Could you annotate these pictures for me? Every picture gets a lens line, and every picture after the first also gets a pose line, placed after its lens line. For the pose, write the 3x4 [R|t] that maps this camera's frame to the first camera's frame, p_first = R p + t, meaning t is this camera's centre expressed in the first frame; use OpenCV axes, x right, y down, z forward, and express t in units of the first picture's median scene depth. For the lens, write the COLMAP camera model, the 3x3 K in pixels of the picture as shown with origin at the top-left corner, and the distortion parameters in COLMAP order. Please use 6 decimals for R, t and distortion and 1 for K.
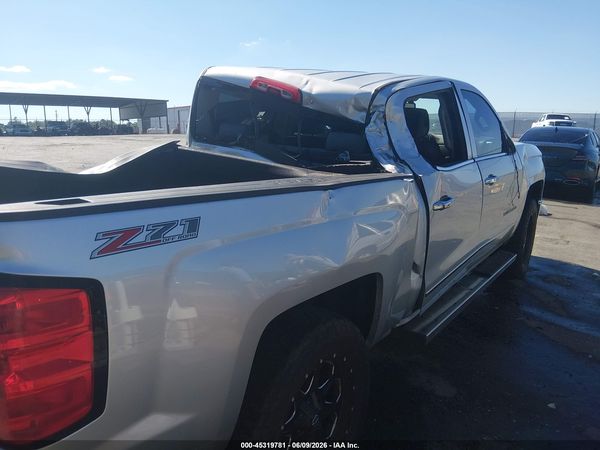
lens RADIAL K [[456.1, 0, 296.8], [0, 456.1, 222.9], [0, 0, 1]] dist [0.064957, -0.103380]
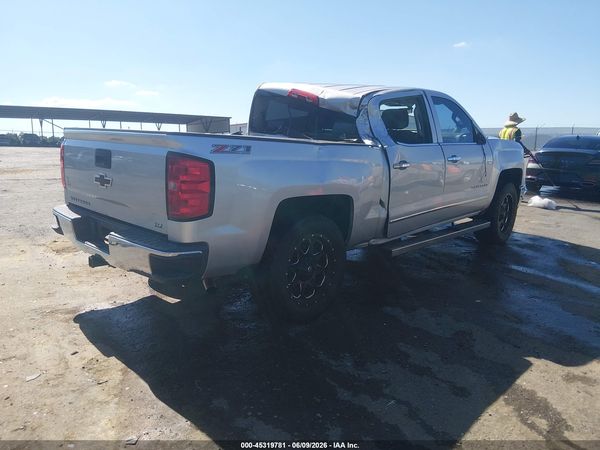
lens RADIAL K [[456.1, 0, 303.6], [0, 456.1, 226.6], [0, 0, 1]] dist [0.064957, -0.103380]
pose [[0.993908, 0.021050, -0.108185, 0.147337], [-0.024112, 0.999343, -0.027072, 0.214582], [0.107544, 0.029515, 0.993762, -0.597929]]
